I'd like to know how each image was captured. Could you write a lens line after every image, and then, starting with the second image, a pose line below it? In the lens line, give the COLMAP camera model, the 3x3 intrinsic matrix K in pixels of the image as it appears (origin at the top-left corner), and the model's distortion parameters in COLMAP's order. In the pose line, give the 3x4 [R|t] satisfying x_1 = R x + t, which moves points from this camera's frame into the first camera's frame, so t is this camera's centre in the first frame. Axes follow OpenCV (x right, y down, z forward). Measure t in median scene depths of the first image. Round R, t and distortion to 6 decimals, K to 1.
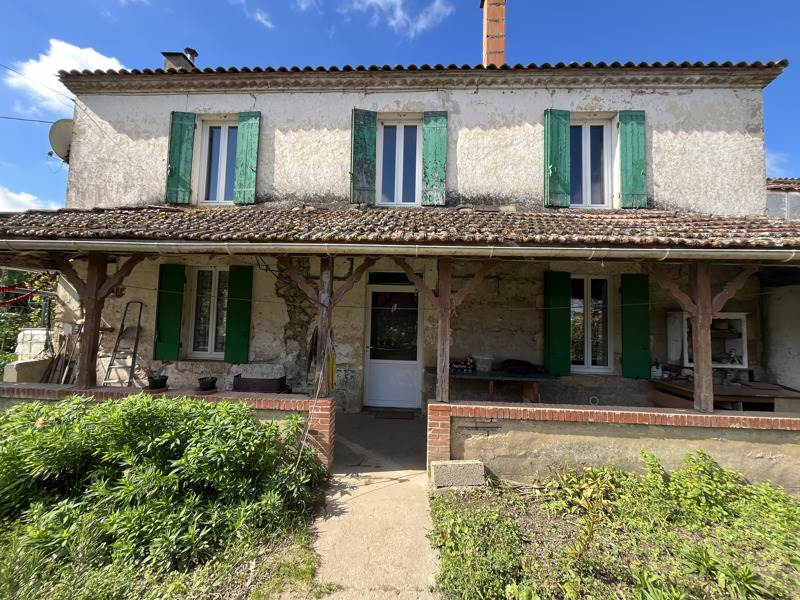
lens RADIAL K [[370.8, 0, 400.3], [0, 370.8, 295.7], [0, 0, 1]] dist [0.001692, 0.000219]
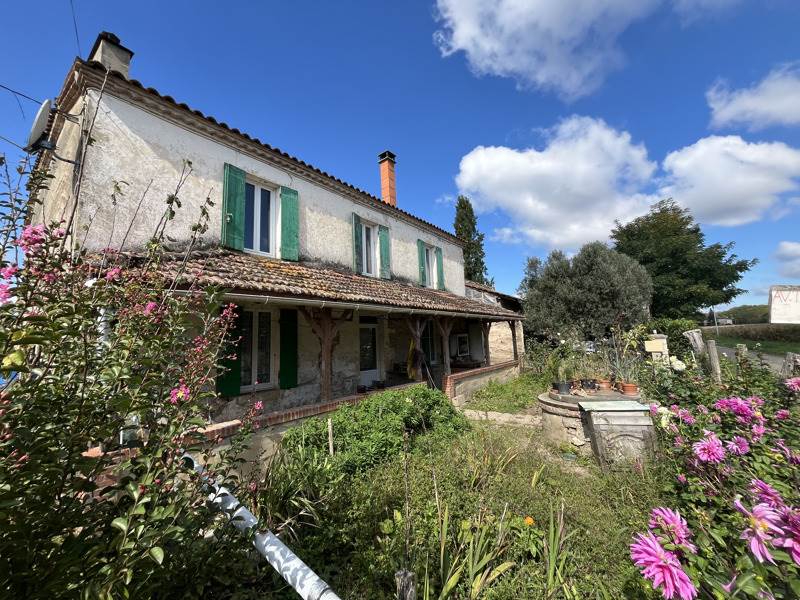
lens RADIAL K [[370.8, 0, 400.3], [0, 370.8, 295.7], [0, 0, 1]] dist [0.001692, 0.000219]
pose [[0.499134, 0.055985, 0.864714, -1.302350], [0.016086, 0.997140, -0.073844, -0.026389], [-0.866375, 0.050768, 0.496806, 0.053849]]
